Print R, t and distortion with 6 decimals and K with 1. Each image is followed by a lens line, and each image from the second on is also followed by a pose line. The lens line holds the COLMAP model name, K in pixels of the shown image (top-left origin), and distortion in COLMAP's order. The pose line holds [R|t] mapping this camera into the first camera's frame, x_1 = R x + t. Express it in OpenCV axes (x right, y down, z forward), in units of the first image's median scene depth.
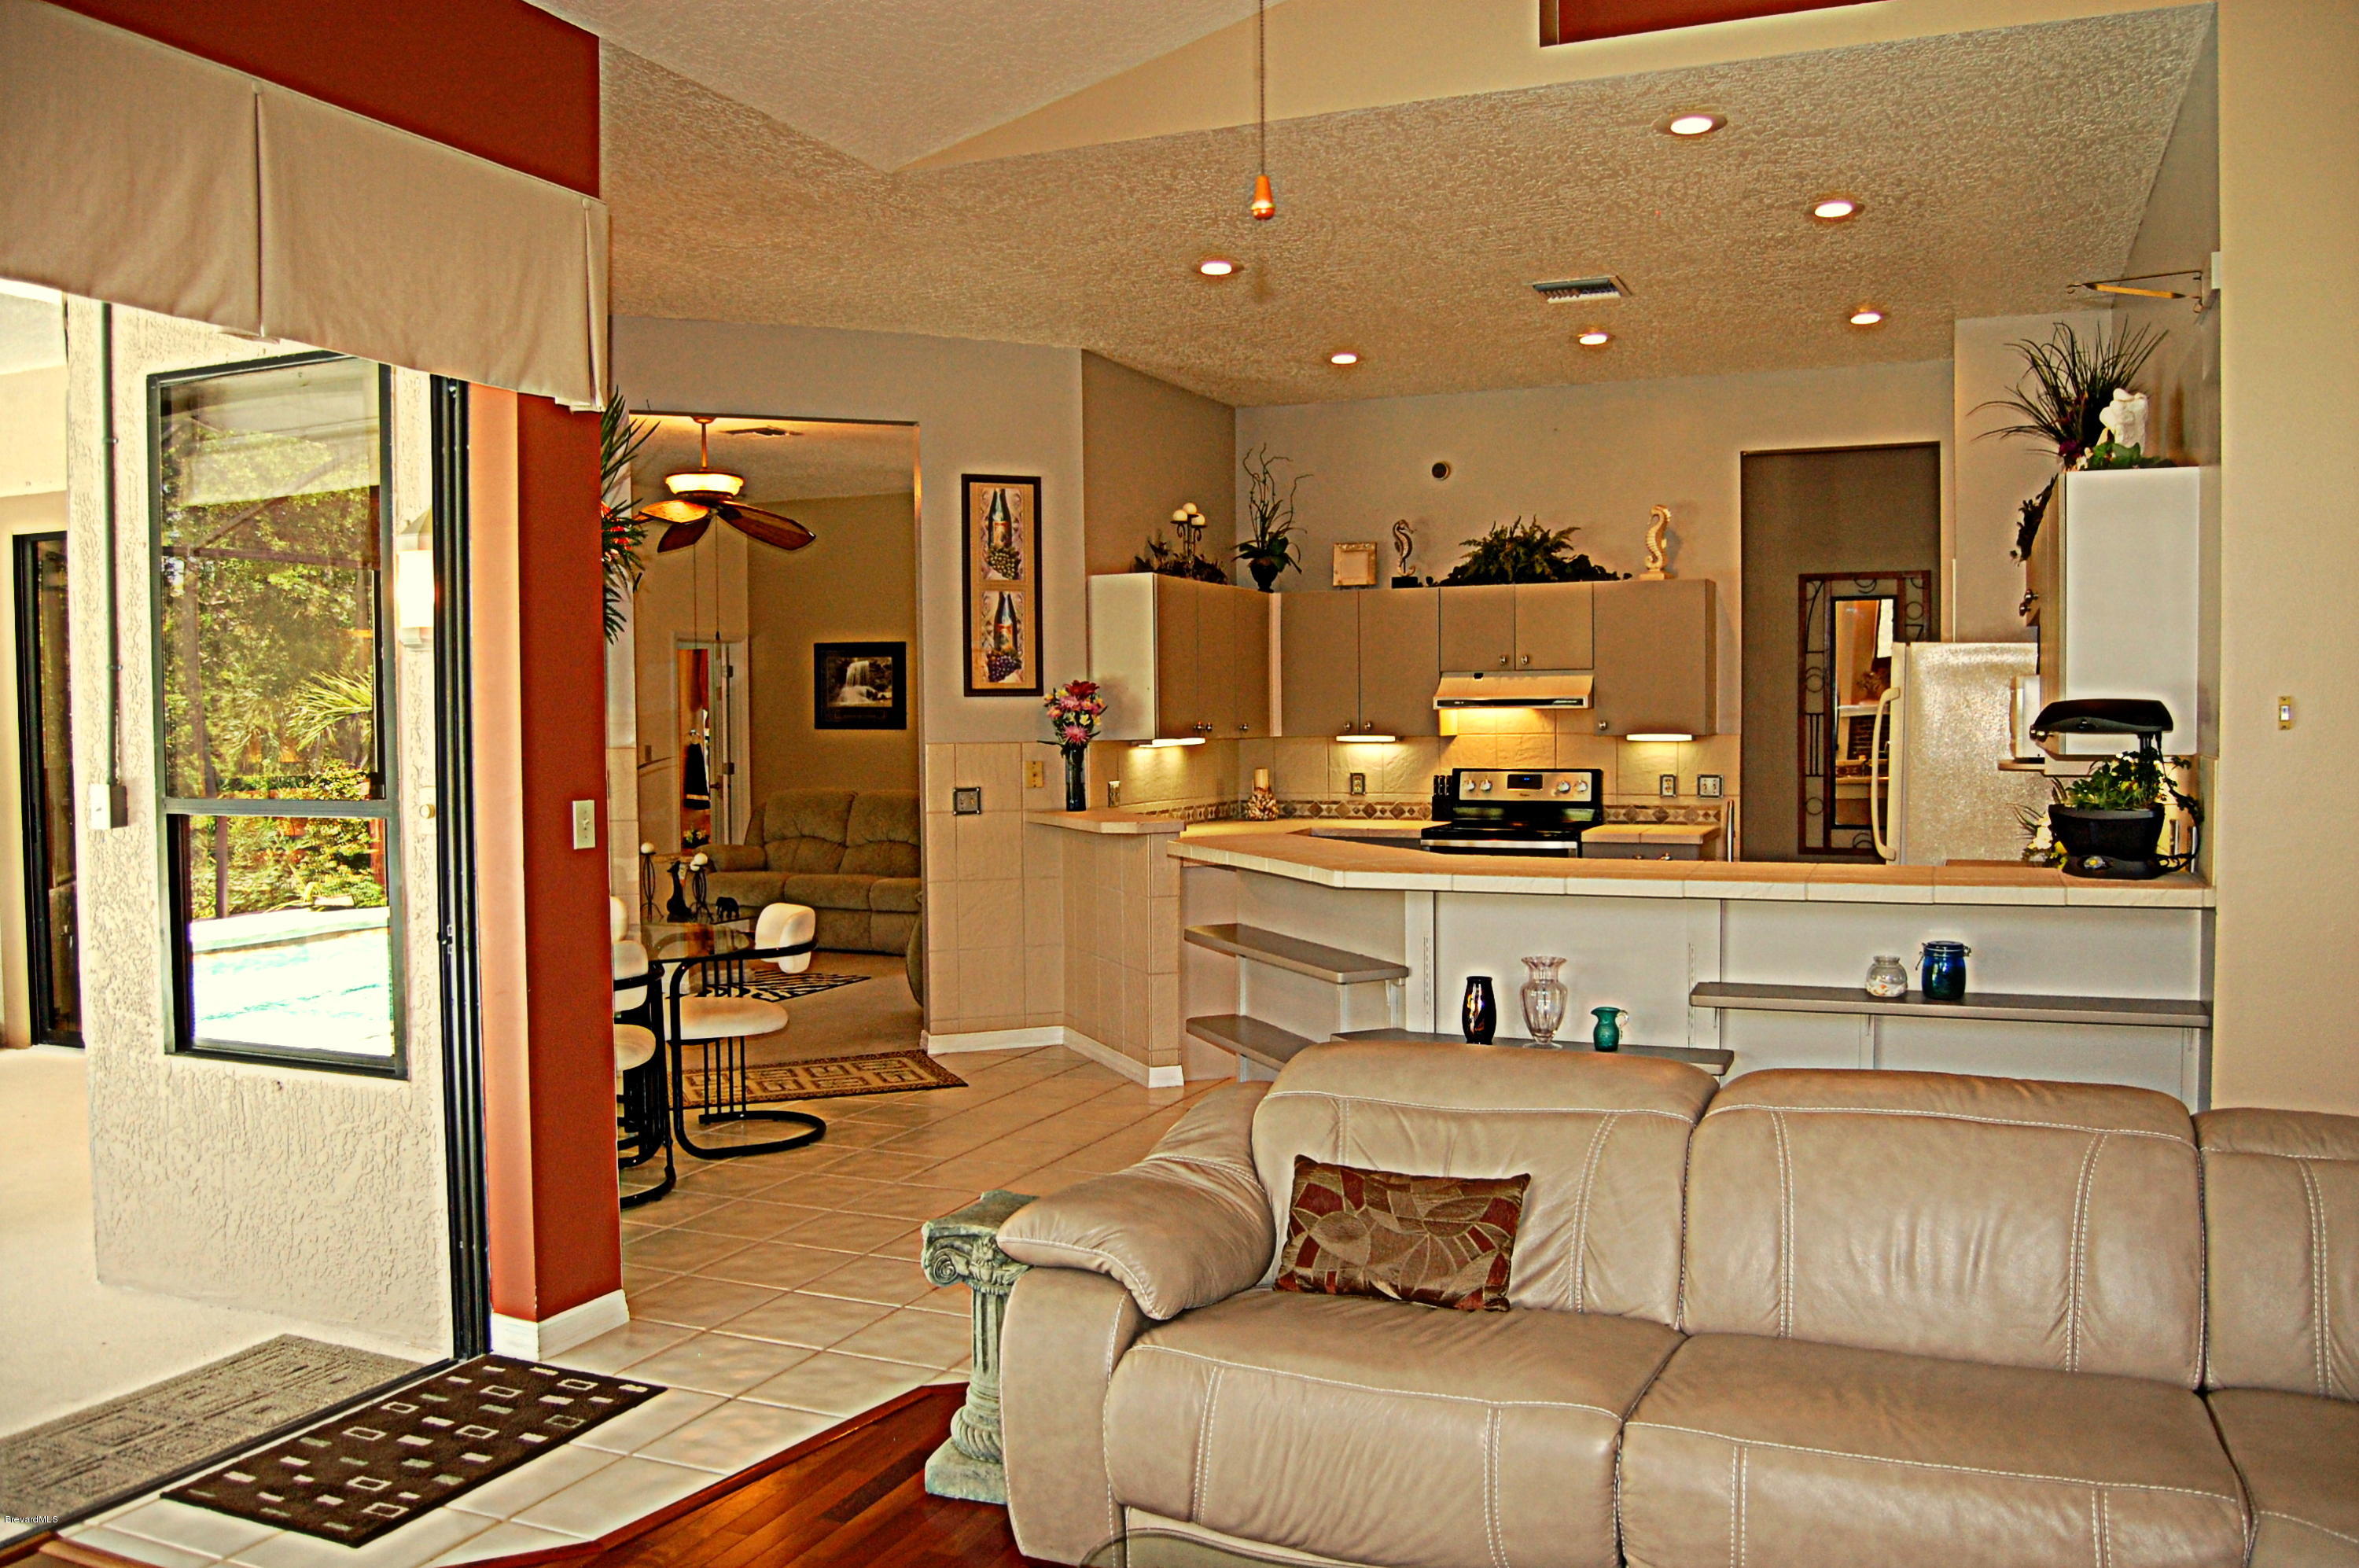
lens RADIAL K [[1851.0, 0, 1181.7], [0, 1851.0, 790.0], [0, 0, 1]] dist [-0.091789, 0.037467]
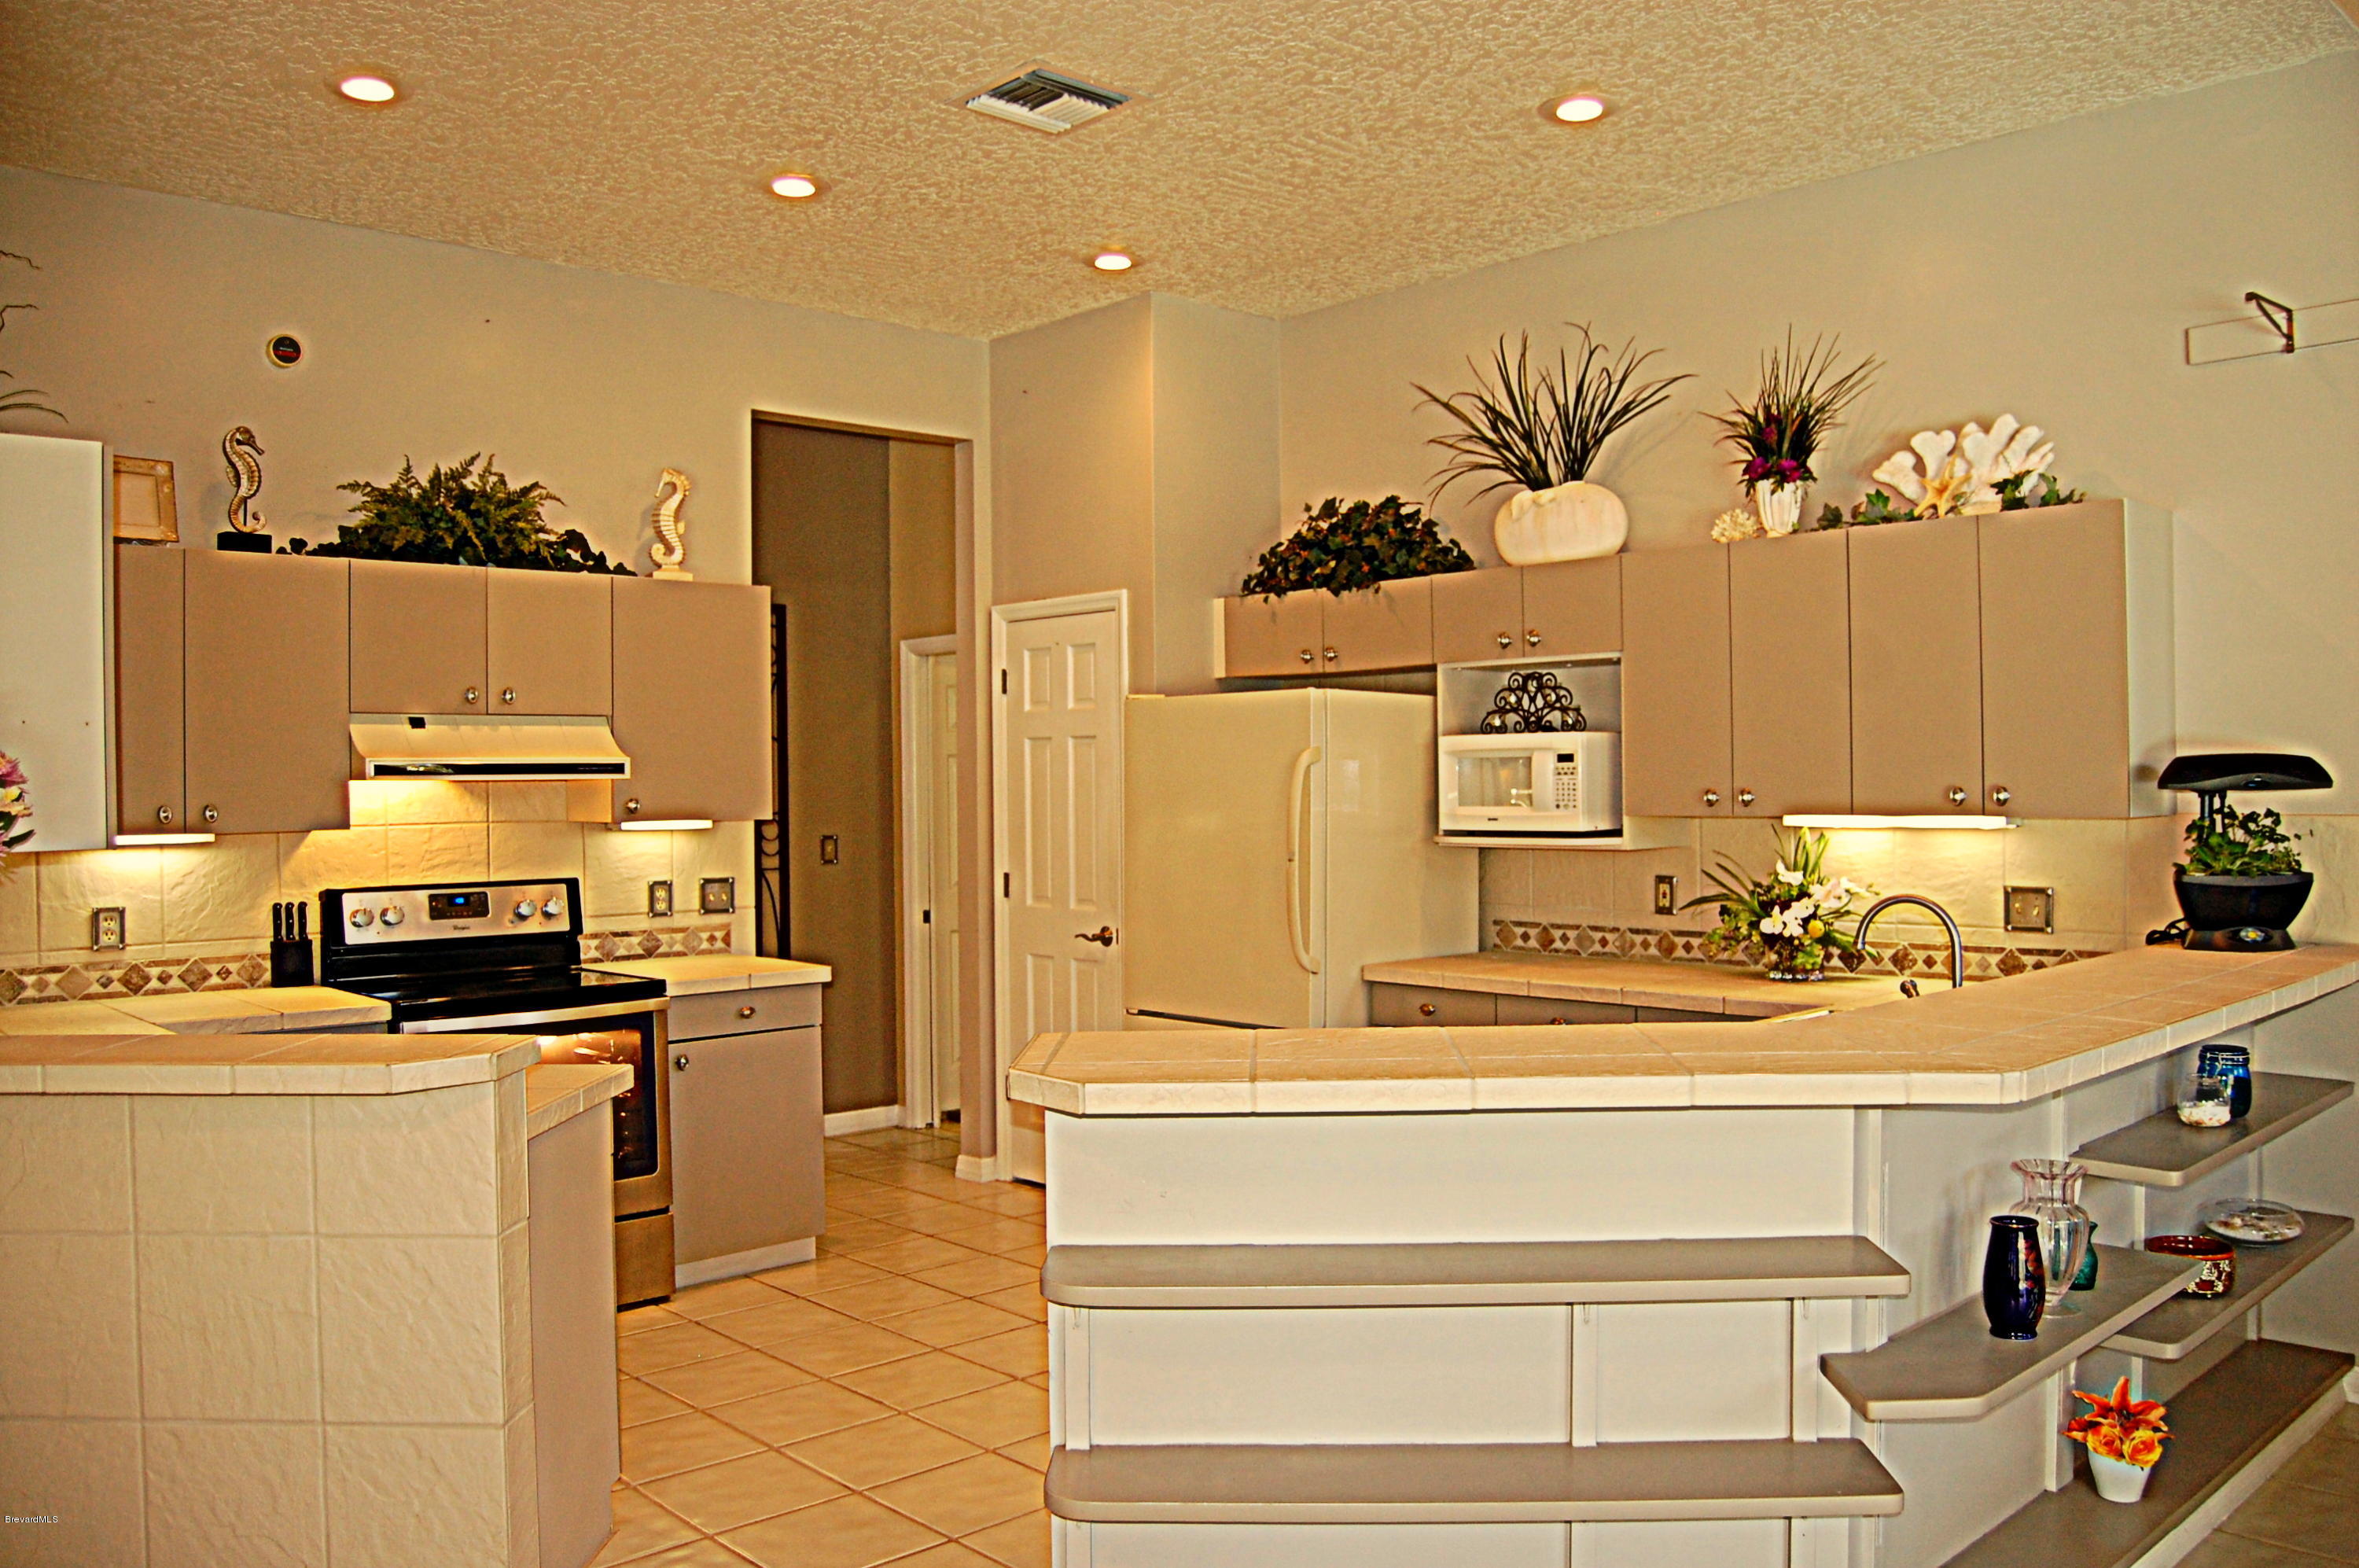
lens RADIAL K [[1851.0, 0, 1179.3], [0, 1851.0, 771.6], [0, 0, 1]] dist [-0.091789, 0.037467]
pose [[0.392377, 0.008447, 0.919766, -0.260958], [0.046202, 0.998515, -0.028881, -0.019854], [-0.918643, 0.053827, 0.391404, 0.570160]]
